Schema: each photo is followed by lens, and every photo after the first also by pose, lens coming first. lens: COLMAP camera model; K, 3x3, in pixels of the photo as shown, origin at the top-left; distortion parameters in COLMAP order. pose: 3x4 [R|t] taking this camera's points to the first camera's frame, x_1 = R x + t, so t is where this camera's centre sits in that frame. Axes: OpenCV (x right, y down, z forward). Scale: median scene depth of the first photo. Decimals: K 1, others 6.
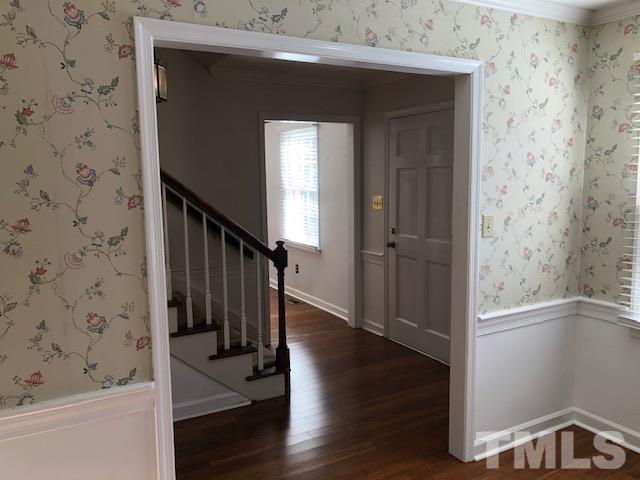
lens RADIAL K [[525.3, 0, 321.9], [0, 525.3, 240.6], [0, 0, 1]] dist [0.026608, -0.018486]
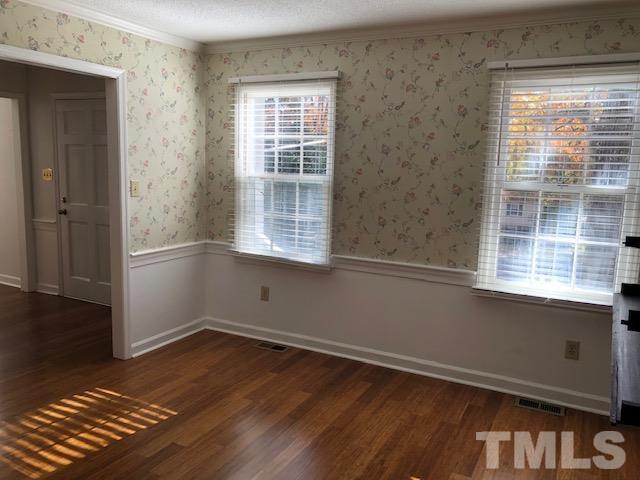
lens RADIAL K [[525.3, 0, 324.9], [0, 525.3, 235.9], [0, 0, 1]] dist [0.026608, -0.018486]
pose [[0.835930, -0.039731, 0.547396, -0.032425], [0.026687, 0.999139, 0.031765, 0.061569], [-0.548186, -0.011945, 0.836271, -0.414469]]
